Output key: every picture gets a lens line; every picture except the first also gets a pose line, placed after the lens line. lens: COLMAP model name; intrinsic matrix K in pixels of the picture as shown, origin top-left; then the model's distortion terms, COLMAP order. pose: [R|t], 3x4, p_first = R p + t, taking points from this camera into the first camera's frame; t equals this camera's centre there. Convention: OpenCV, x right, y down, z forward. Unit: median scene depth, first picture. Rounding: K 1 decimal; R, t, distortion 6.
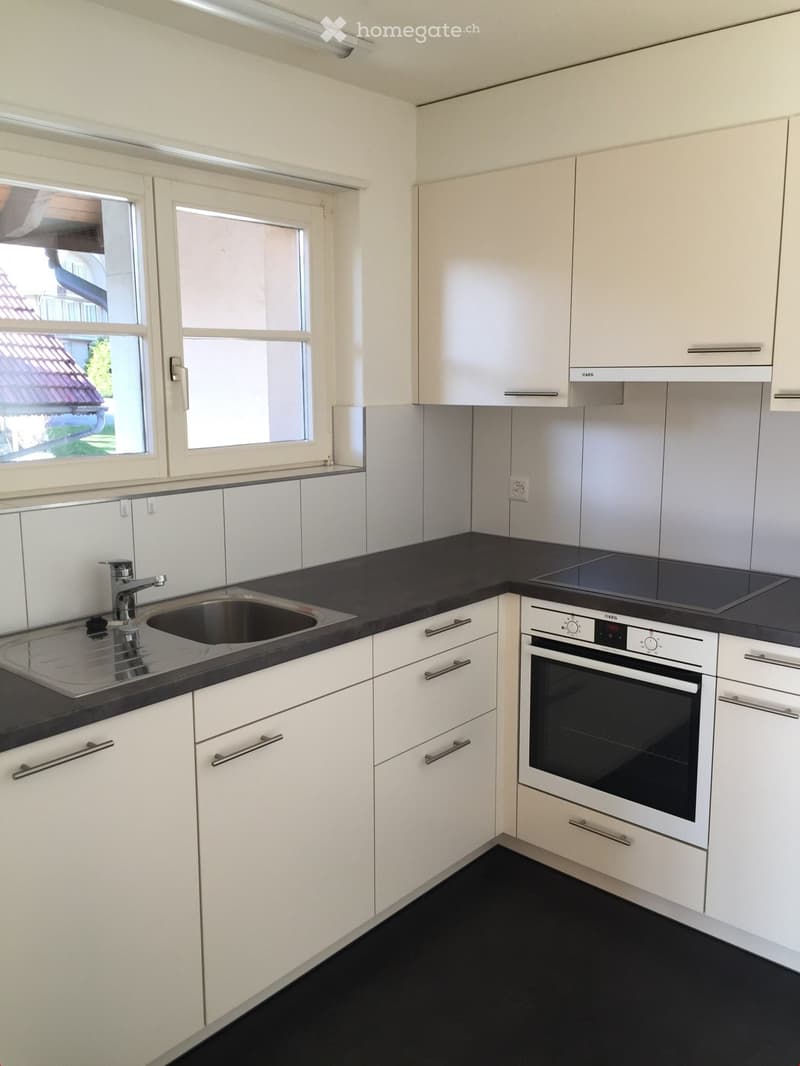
lens RADIAL K [[919.7, 0, 400.0], [0, 919.7, 533.0], [0, 0, 1]] dist [0.081948, -0.085816]
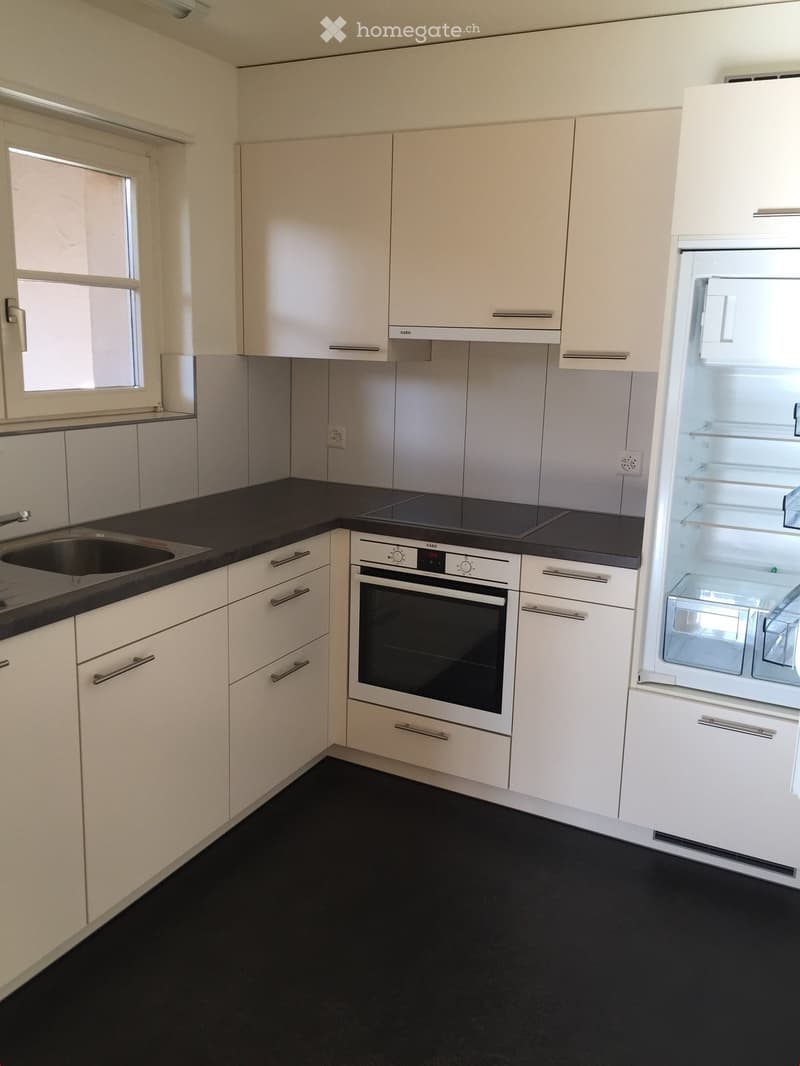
lens RADIAL K [[919.7, 0, 400.0], [0, 919.7, 533.0], [0, 0, 1]] dist [0.081948, -0.085816]
pose [[0.967254, -0.020644, 0.252968, -0.093971], [0.010180, 0.999040, 0.042606, 0.024546], [-0.253605, -0.038635, 0.966536, -0.091975]]
